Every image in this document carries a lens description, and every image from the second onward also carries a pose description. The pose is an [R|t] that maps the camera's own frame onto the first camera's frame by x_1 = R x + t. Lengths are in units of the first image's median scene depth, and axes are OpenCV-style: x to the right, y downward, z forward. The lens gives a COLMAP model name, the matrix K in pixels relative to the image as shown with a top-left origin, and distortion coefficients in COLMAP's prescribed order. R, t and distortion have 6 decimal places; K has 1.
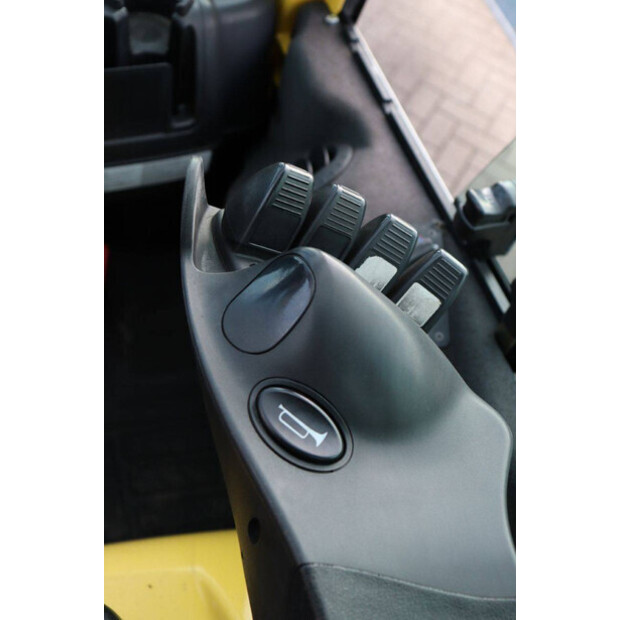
lens RADIAL K [[733.3, 0, 310.0], [0, 733.3, 310.0], [0, 0, 1]] dist [-0.008376, -0.001054]
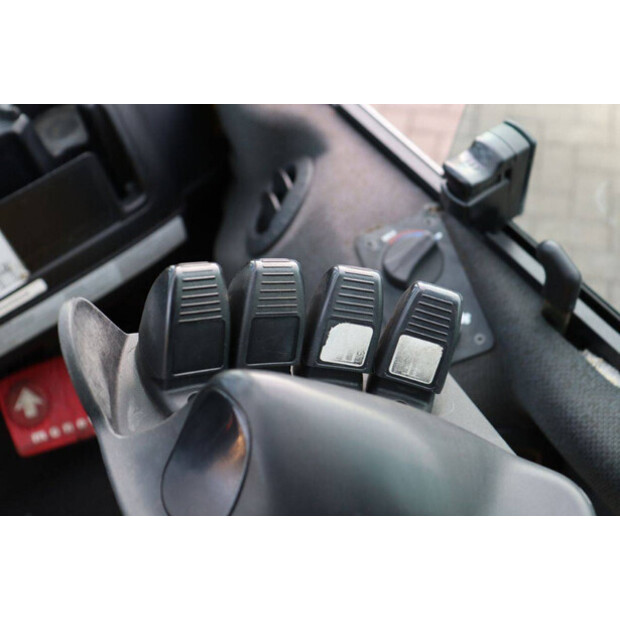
lens RADIAL K [[733.3, 0, 310.0], [0, 733.3, 310.0], [0, 0, 1]] dist [-0.008376, -0.001054]
pose [[0.921478, -0.375579, -0.099093, 0.096781], [0.376683, 0.926307, -0.008037, -0.062298], [0.094809, -0.029921, 0.995046, 0.162585]]
